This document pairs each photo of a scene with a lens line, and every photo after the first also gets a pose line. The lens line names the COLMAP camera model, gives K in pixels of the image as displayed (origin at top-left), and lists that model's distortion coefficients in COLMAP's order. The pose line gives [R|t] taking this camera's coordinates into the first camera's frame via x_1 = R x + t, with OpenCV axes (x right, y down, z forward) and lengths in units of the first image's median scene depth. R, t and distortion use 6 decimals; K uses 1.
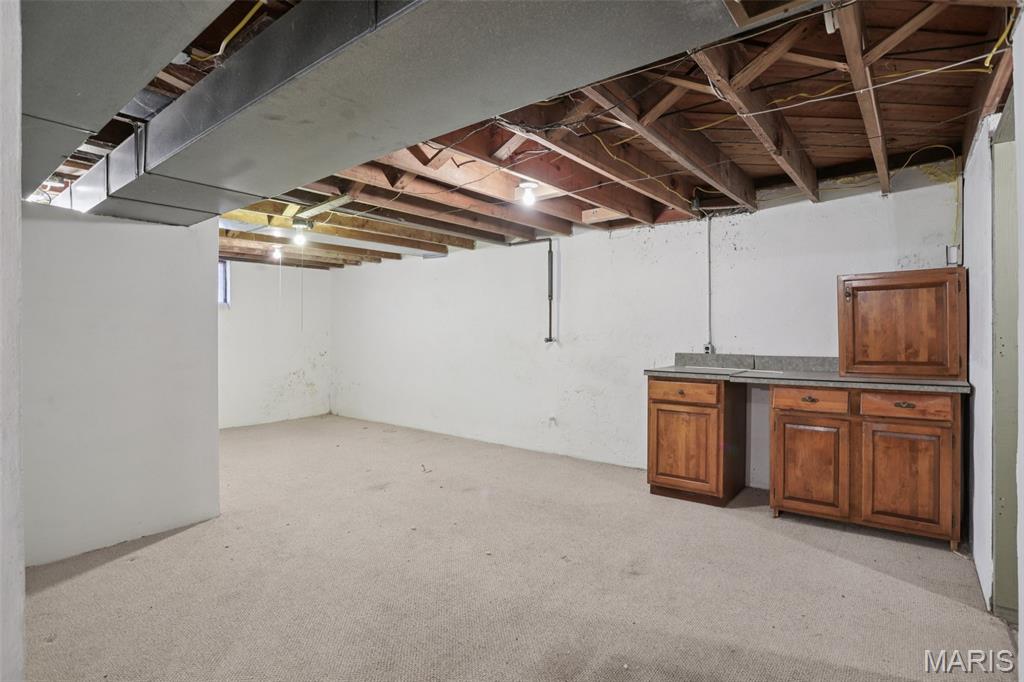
lens RADIAL K [[515.4, 0, 504.9], [0, 515.4, 340.6], [0, 0, 1]] dist [-0.049781, 0.014817]
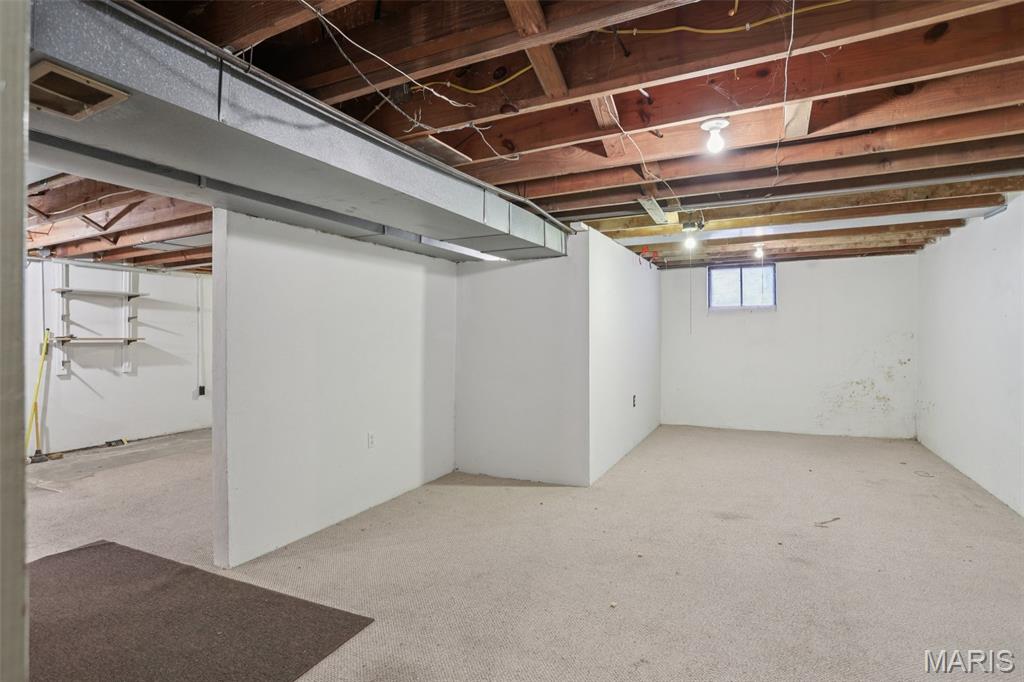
lens RADIAL K [[515.4, 0, 502.2], [0, 515.4, 334.5], [0, 0, 1]] dist [-0.049781, 0.014817]
pose [[0.208329, -0.003357, -0.978053, 1.055716], [-0.008897, 0.999946, -0.005327, -0.023764], [0.978018, 0.009812, 0.208288, 0.925986]]
